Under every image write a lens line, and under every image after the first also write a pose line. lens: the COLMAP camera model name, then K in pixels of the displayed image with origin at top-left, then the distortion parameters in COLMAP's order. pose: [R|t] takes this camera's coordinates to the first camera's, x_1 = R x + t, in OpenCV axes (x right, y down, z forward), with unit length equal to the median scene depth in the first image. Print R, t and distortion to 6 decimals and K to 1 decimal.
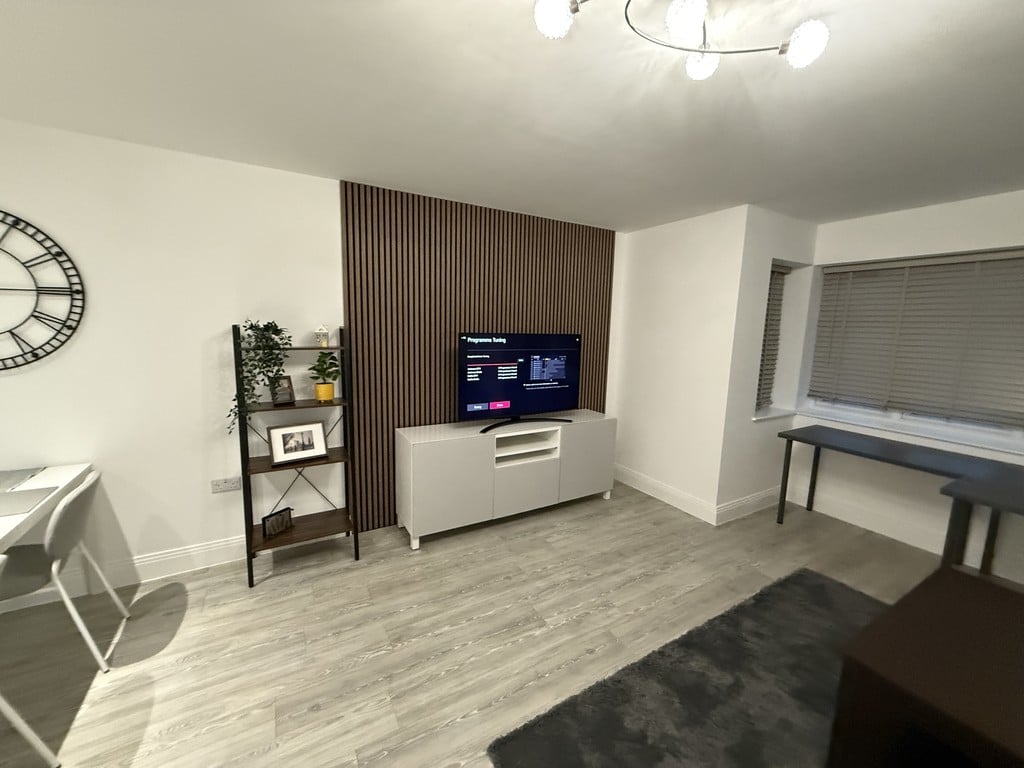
lens RADIAL K [[408.9, 0, 507.4], [0, 408.9, 385.4], [0, 0, 1]] dist [-0.000727, -0.000113]
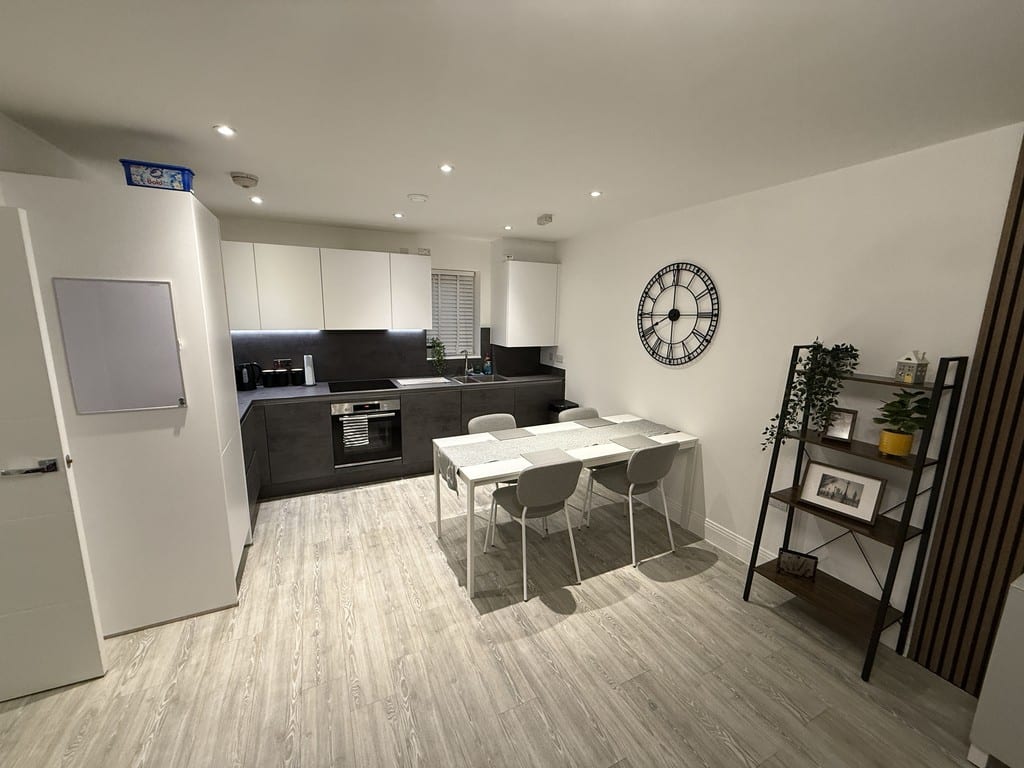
lens RADIAL K [[408.9, 0, 507.8], [0, 408.9, 382.2], [0, 0, 1]] dist [-0.000727, -0.000113]
pose [[-0.074693, 0.152143, -0.985532, 0.385684], [-0.164843, 0.972813, 0.162673, -0.118400], [0.983488, 0.174608, -0.047583, 0.418812]]
